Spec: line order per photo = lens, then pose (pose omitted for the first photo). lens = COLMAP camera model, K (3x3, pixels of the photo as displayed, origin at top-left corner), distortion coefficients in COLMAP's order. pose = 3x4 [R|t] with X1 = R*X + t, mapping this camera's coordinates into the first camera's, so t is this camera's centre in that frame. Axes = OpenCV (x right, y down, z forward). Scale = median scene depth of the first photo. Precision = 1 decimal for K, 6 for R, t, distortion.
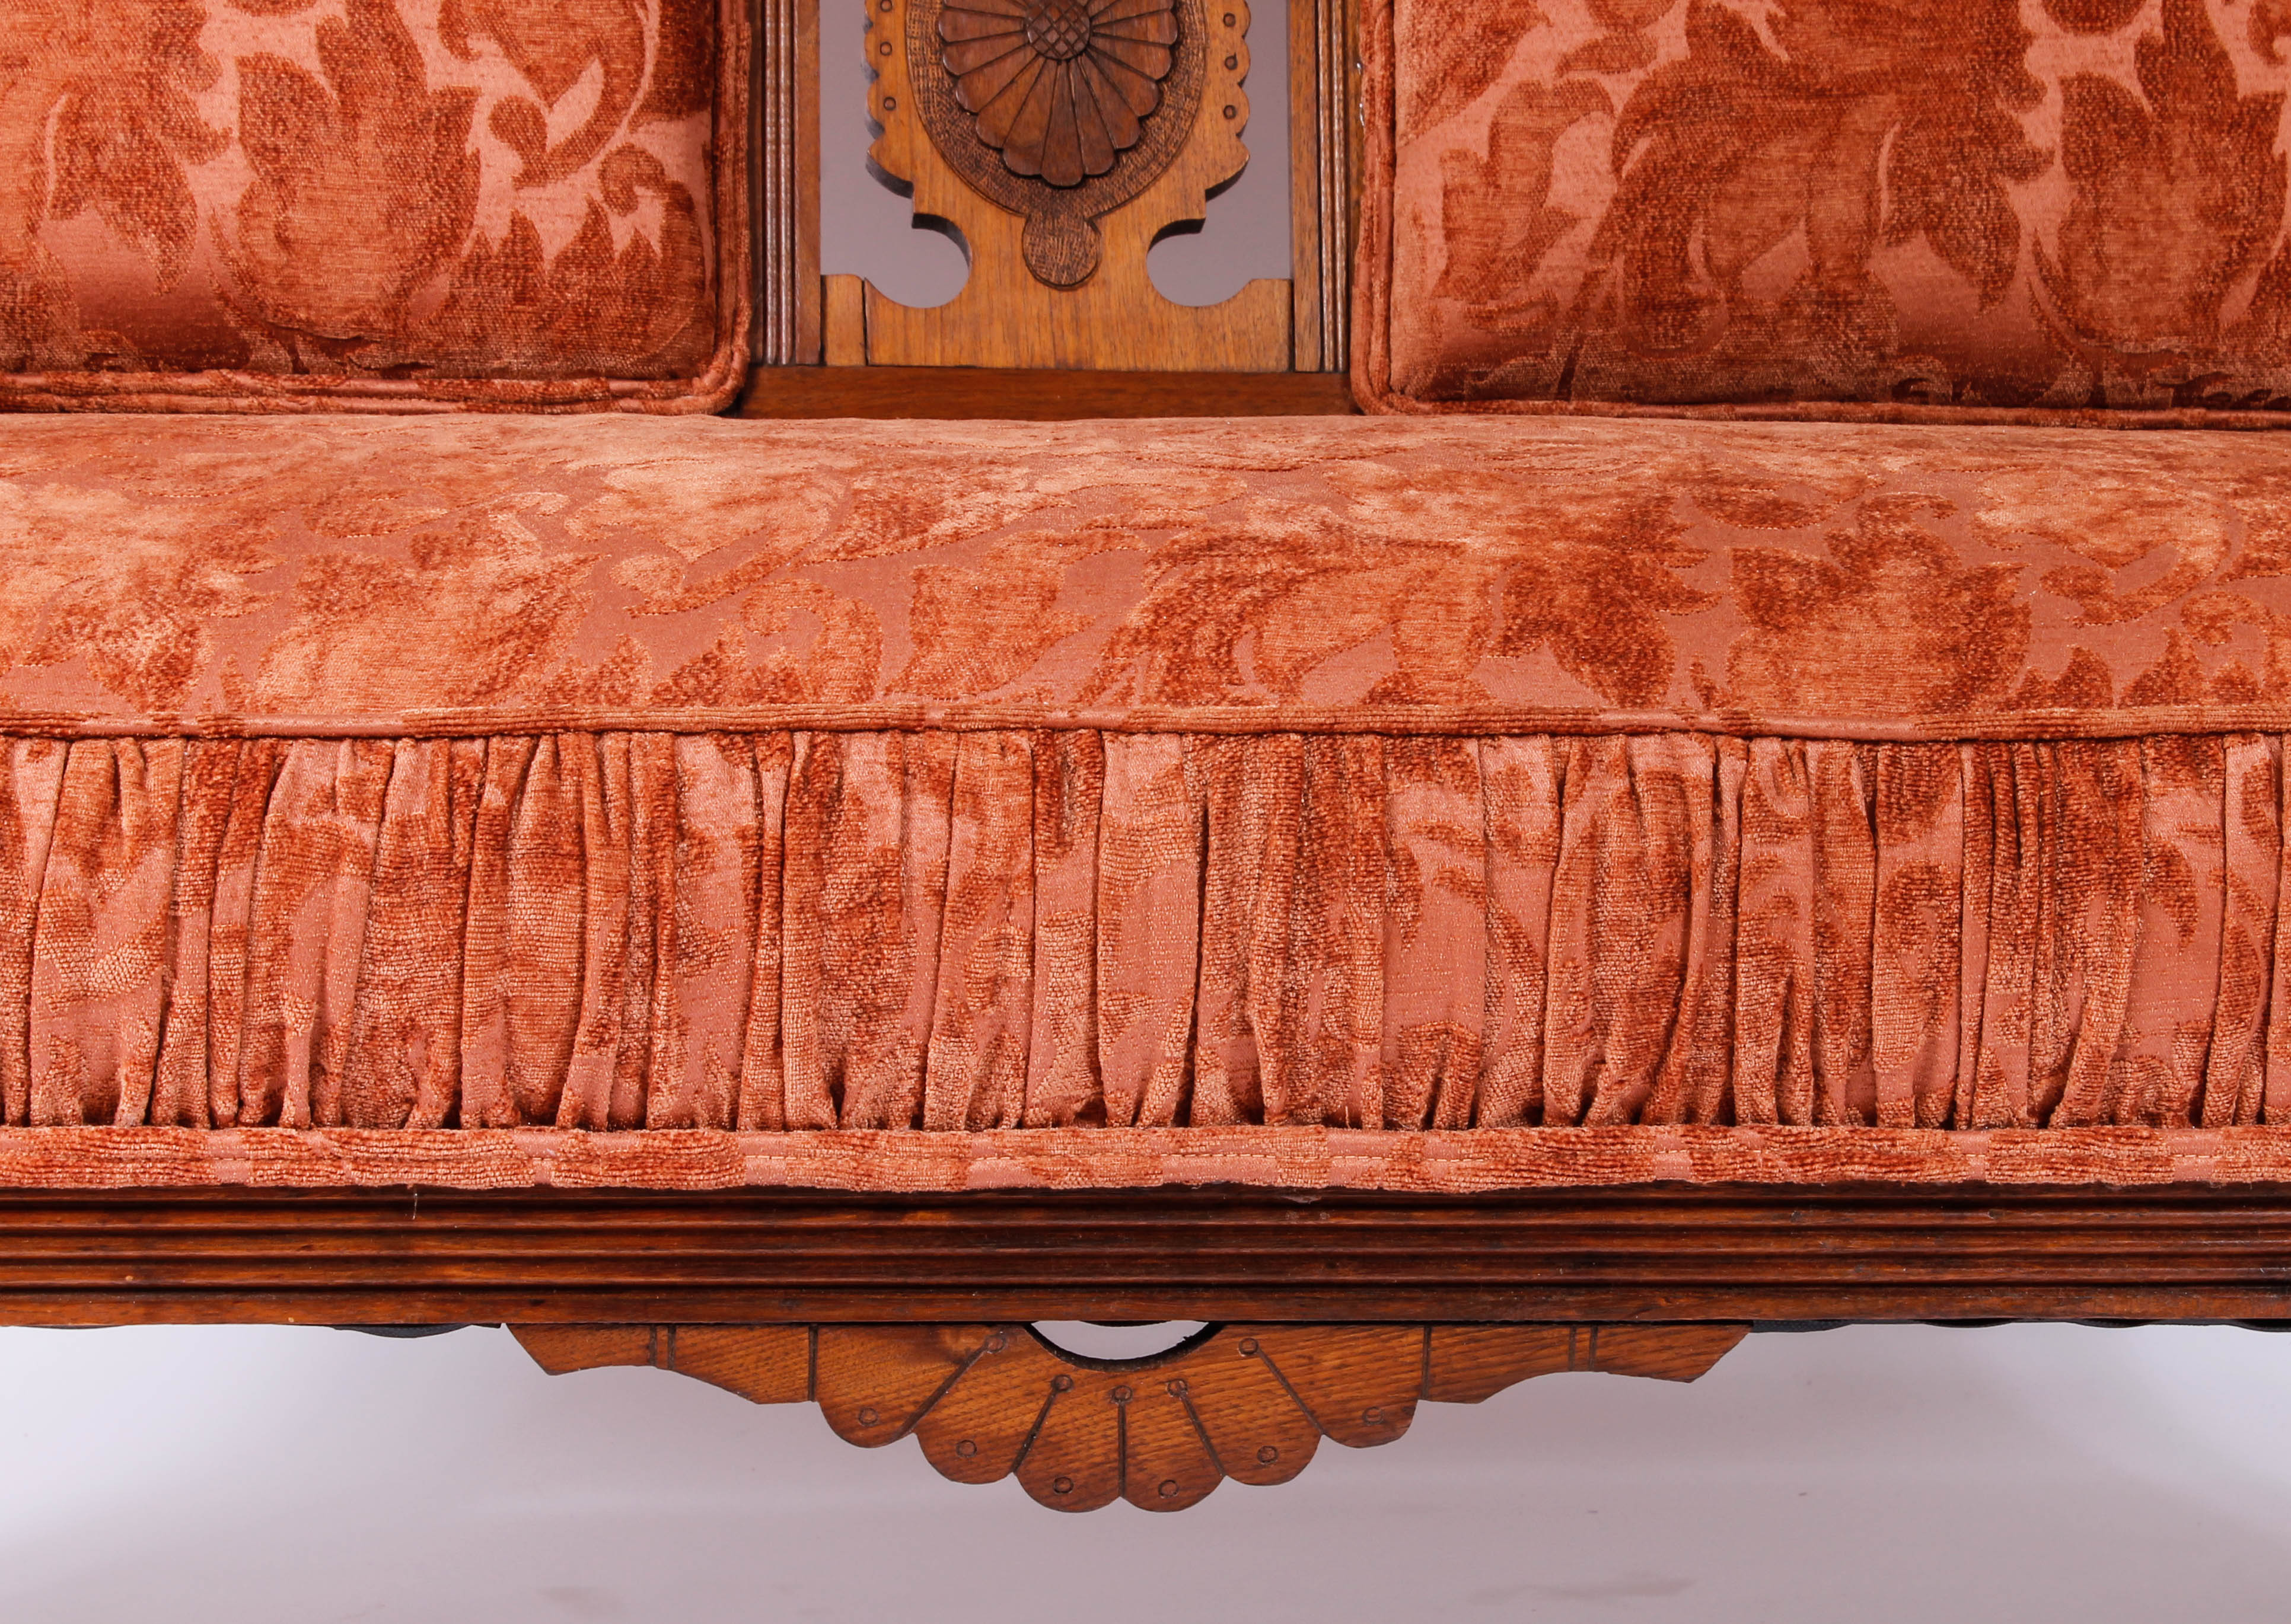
lens RADIAL K [[5572.0, 0, 1245.2], [0, 5572.0, 880.9], [0, 0, 1]] dist [0.038611, 0.216909]
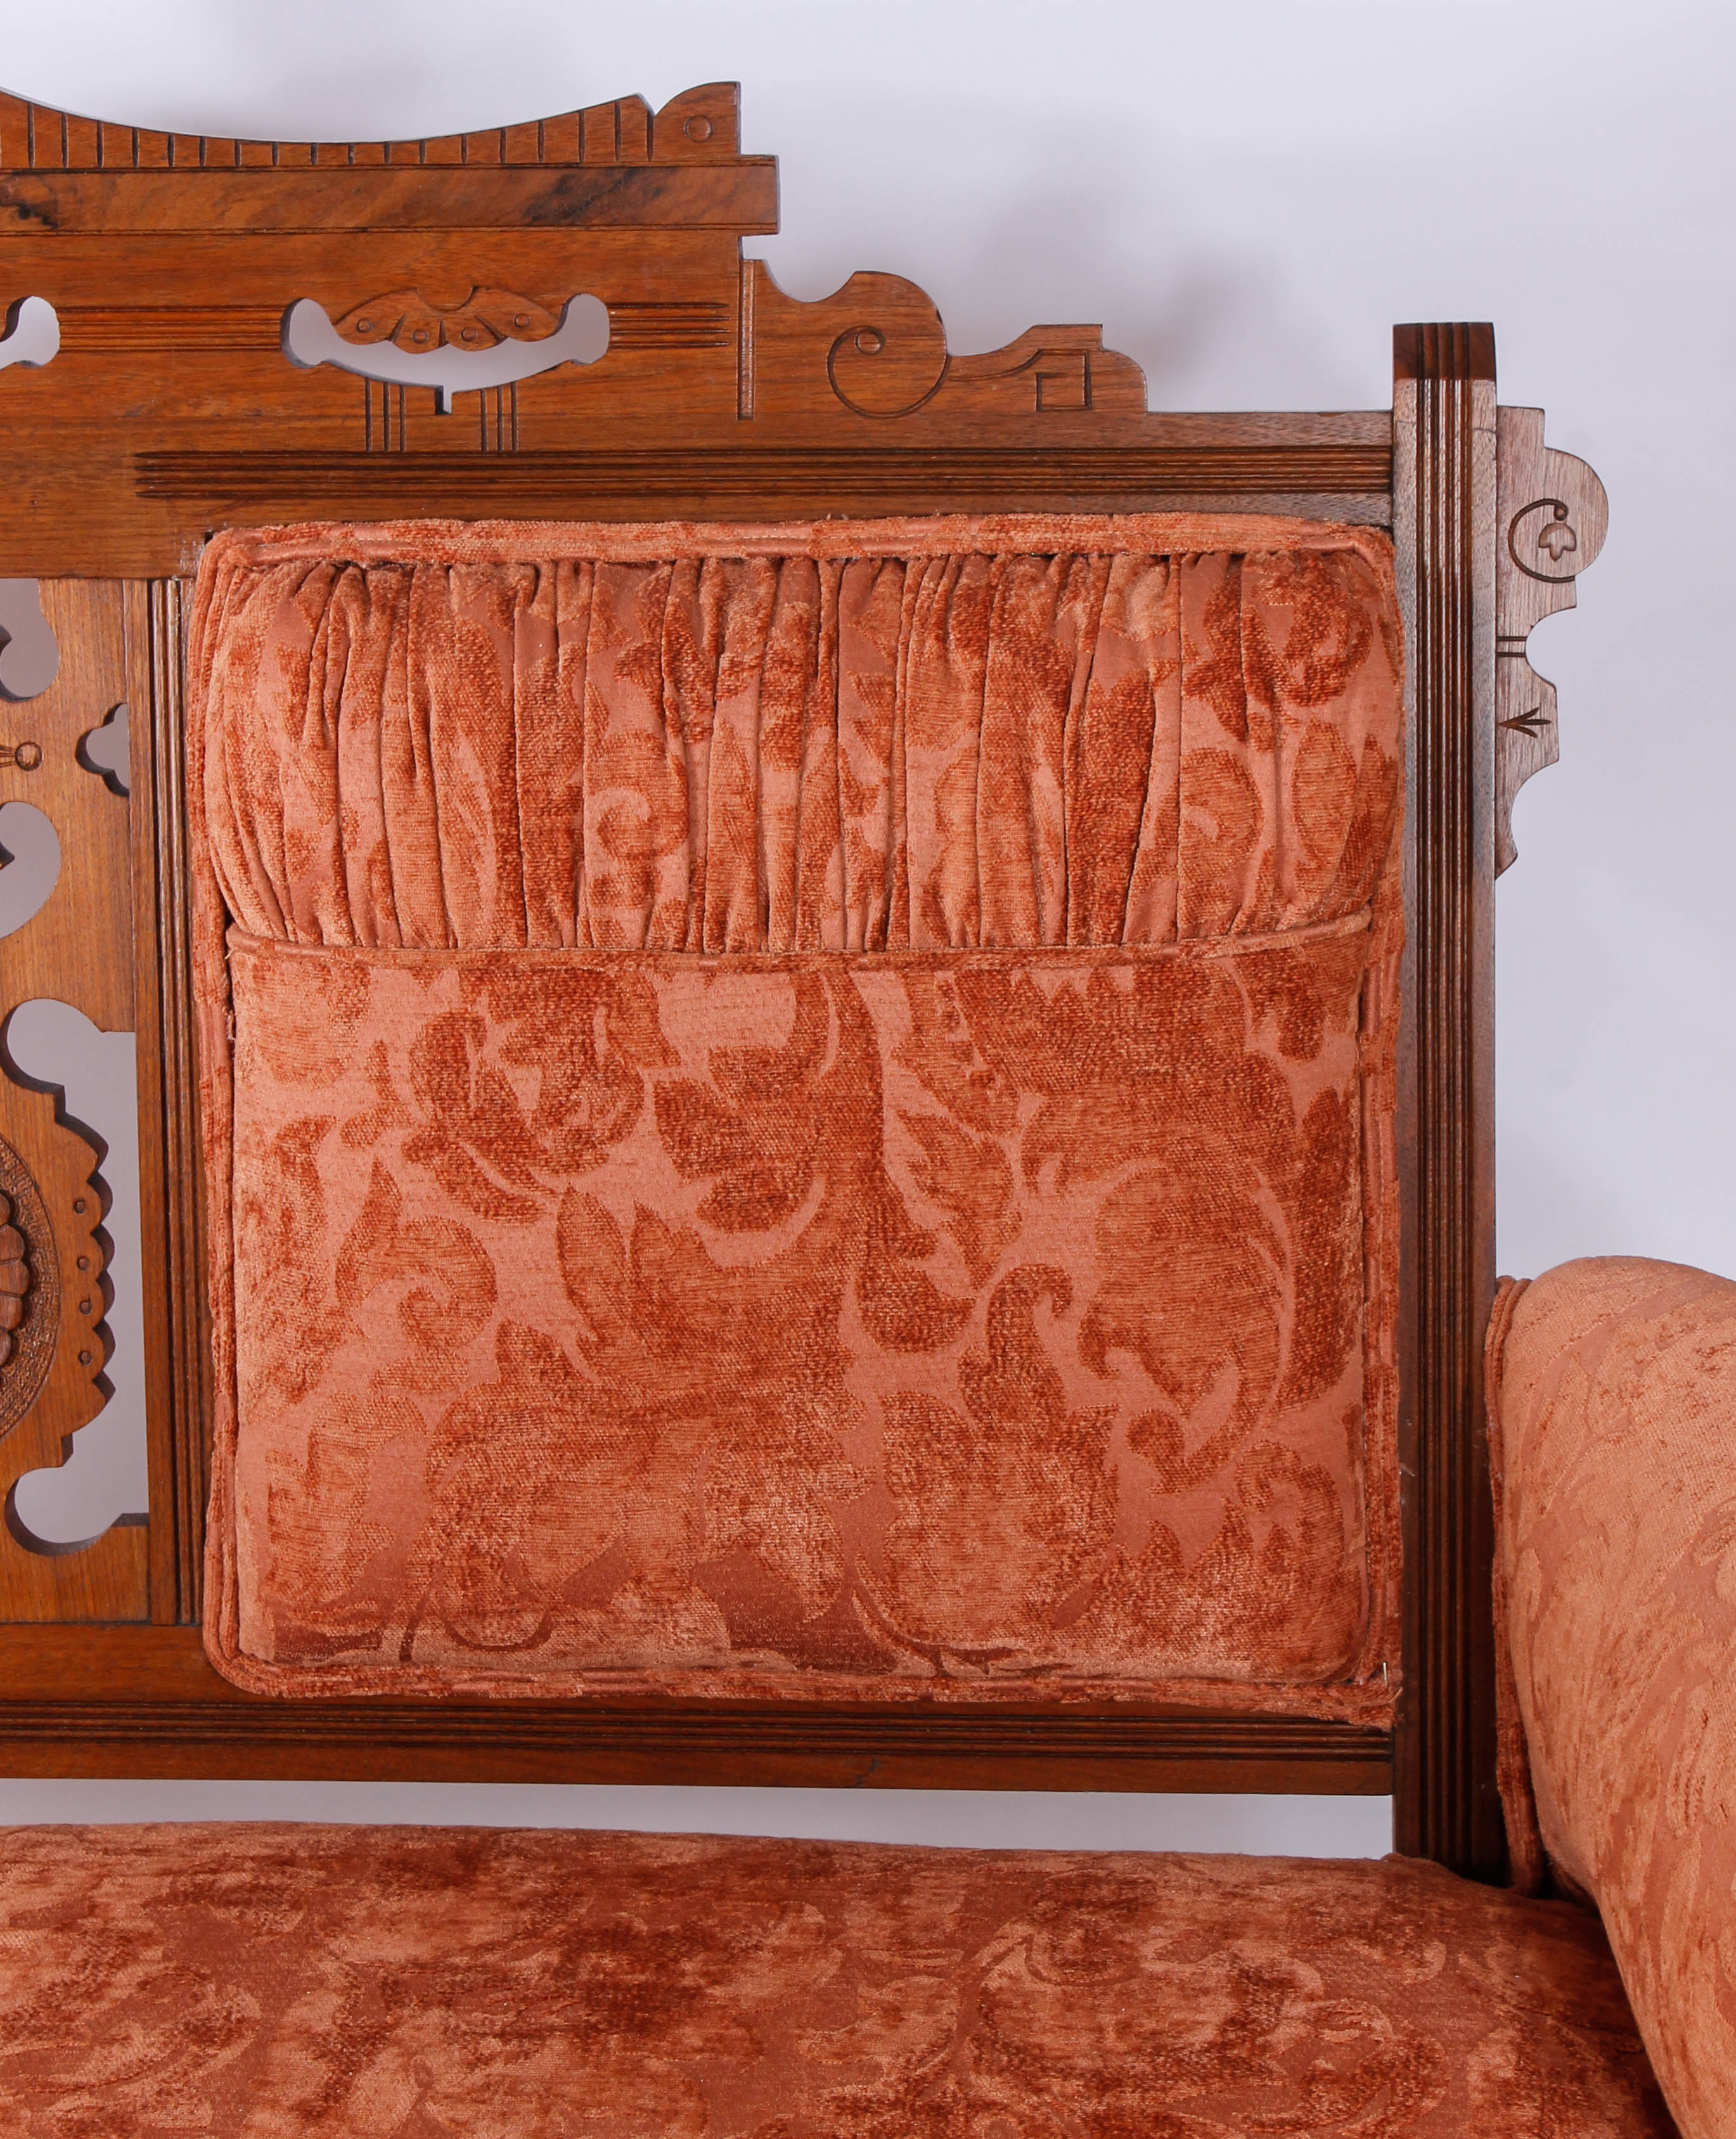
lens RADIAL K [[5741.5, 0, 861.8], [0, 5741.5, 820.0], [0, 0, 1]] dist [0.030031, -0.115721]
pose [[0.990364, 0.010146, -0.138115, 0.286564], [0.023581, 0.970394, 0.240372, -0.494245], [0.136464, -0.241312, 0.960805, 0.061507]]
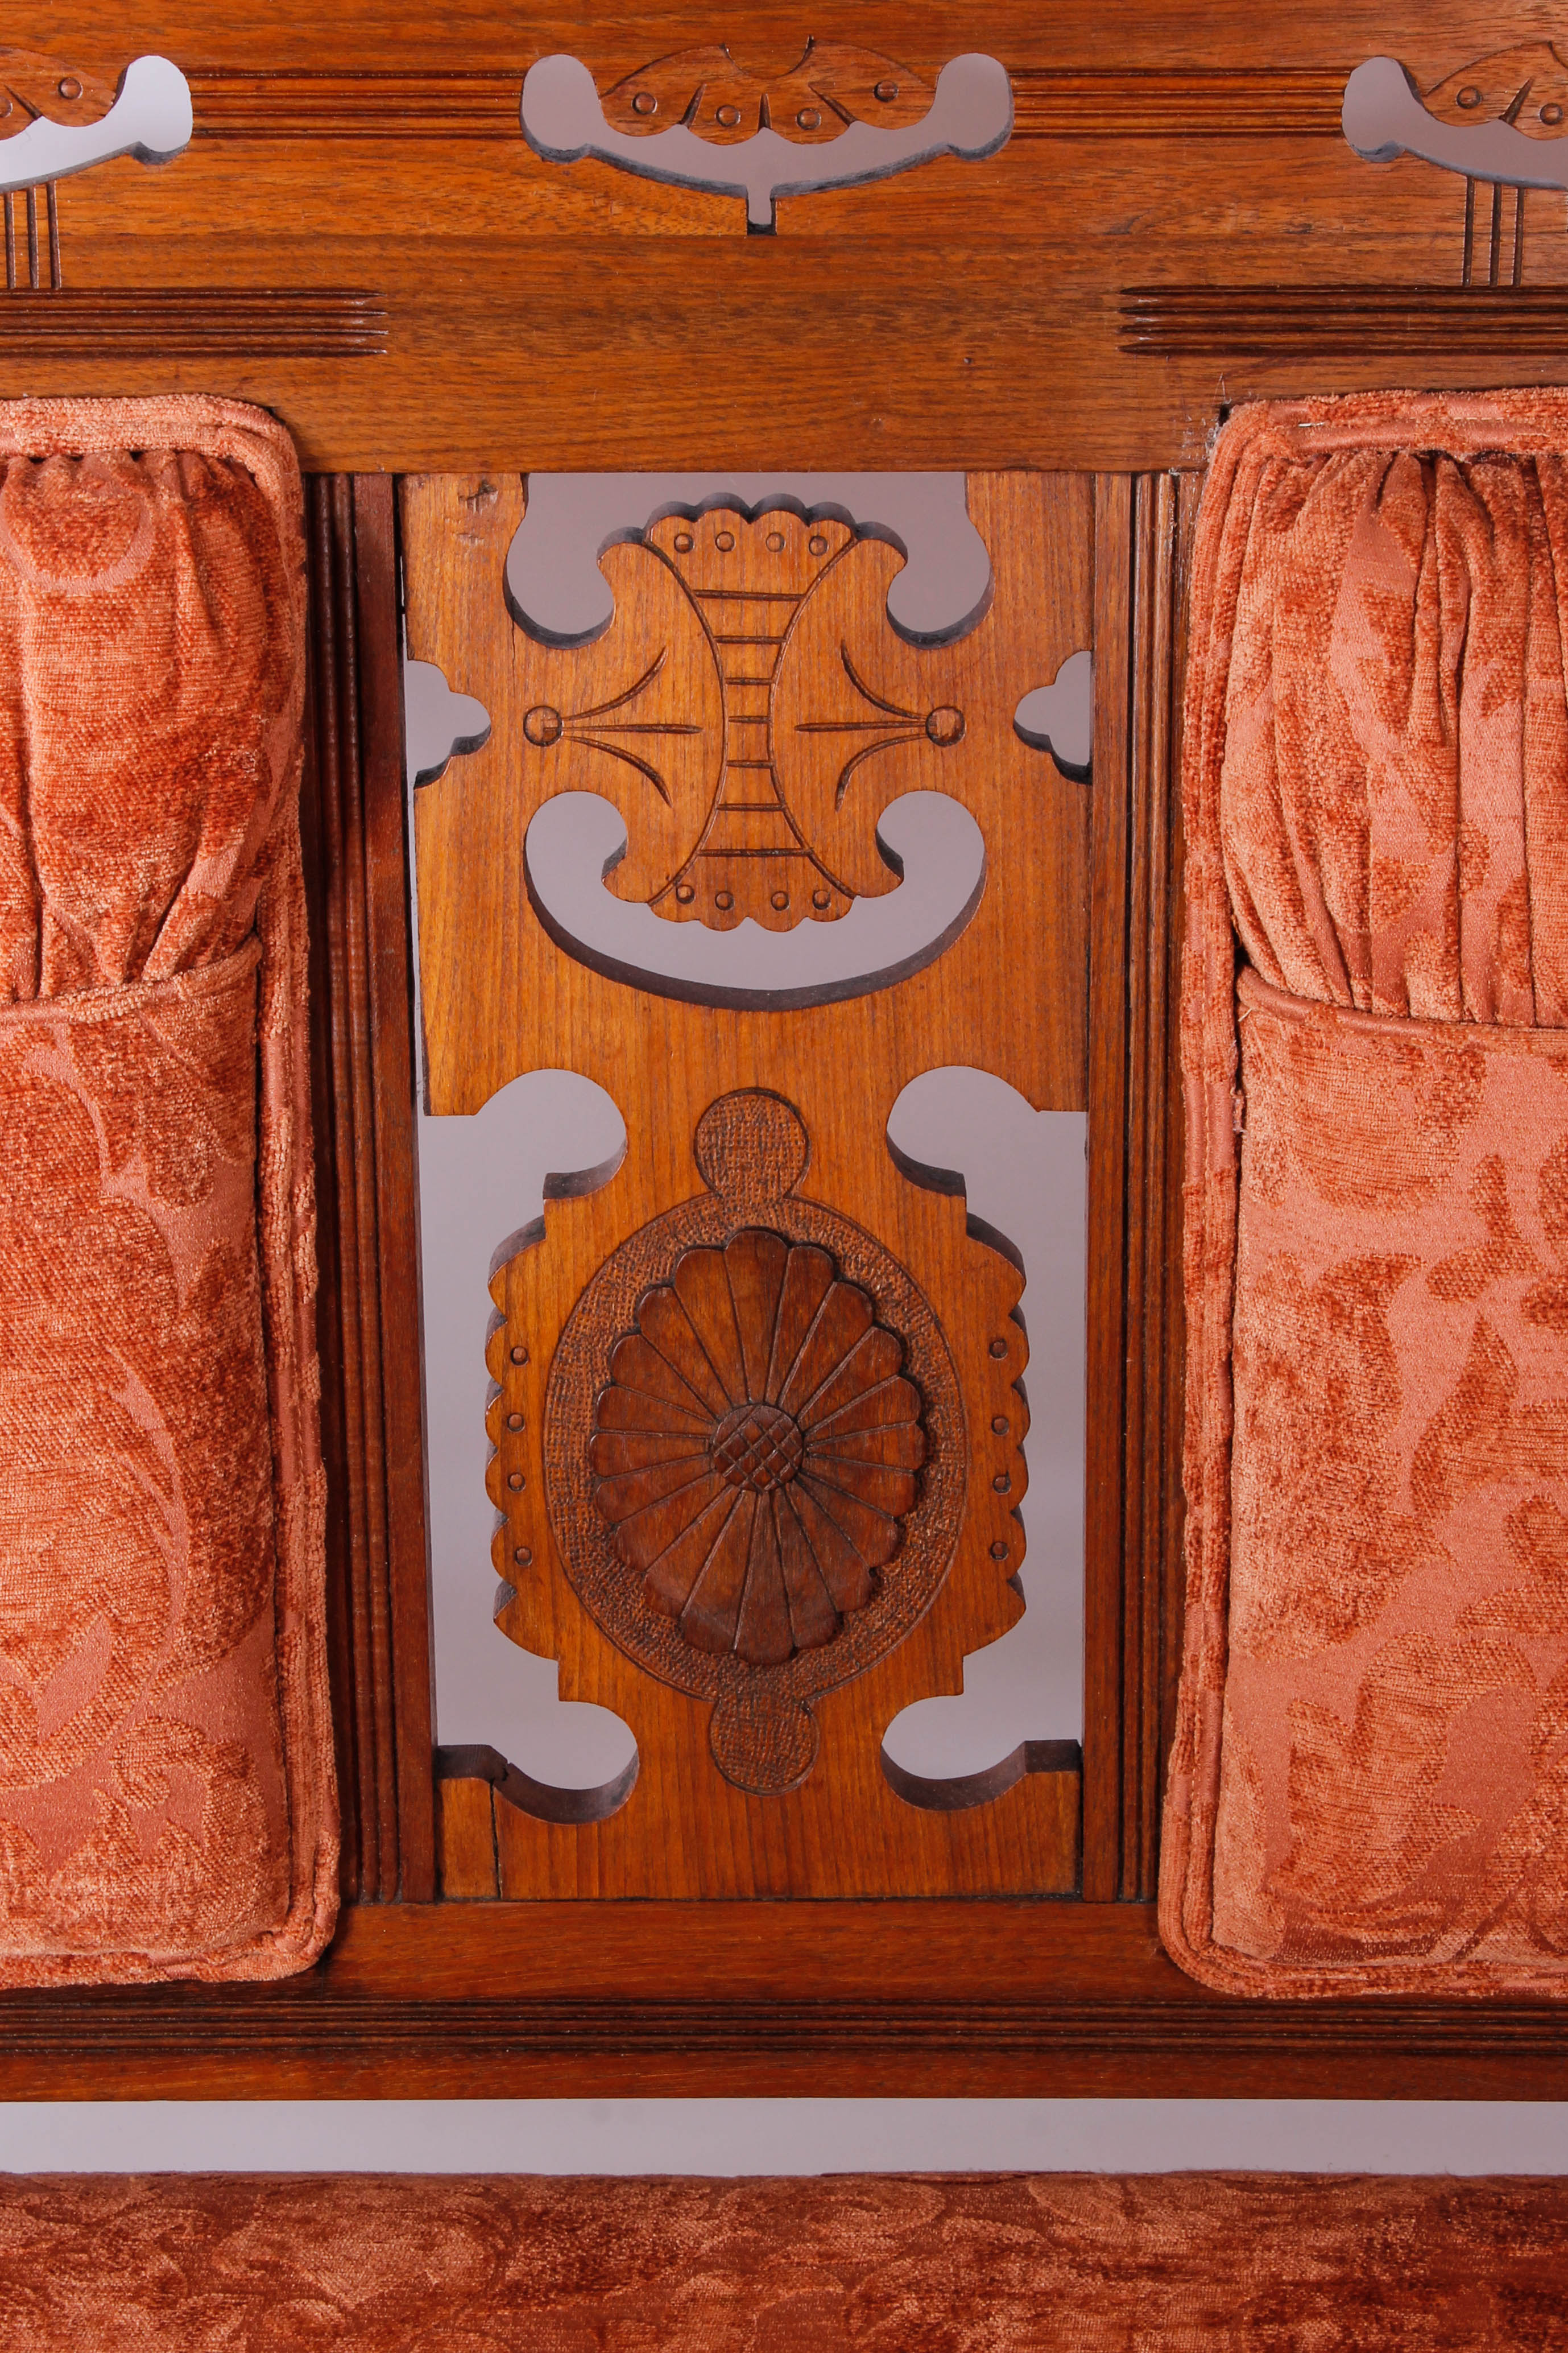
lens RADIAL K [[5341.6, 0, 738.9], [0, 5341.6, 1175.7], [0, 0, 1]] dist [0.023836, 0.148783]
pose [[0.996285, 0.024848, -0.082460, 0.020166], [0.012163, 0.907281, 0.420349, -0.489936], [0.085259, -0.419790, 0.903608, 0.416796]]
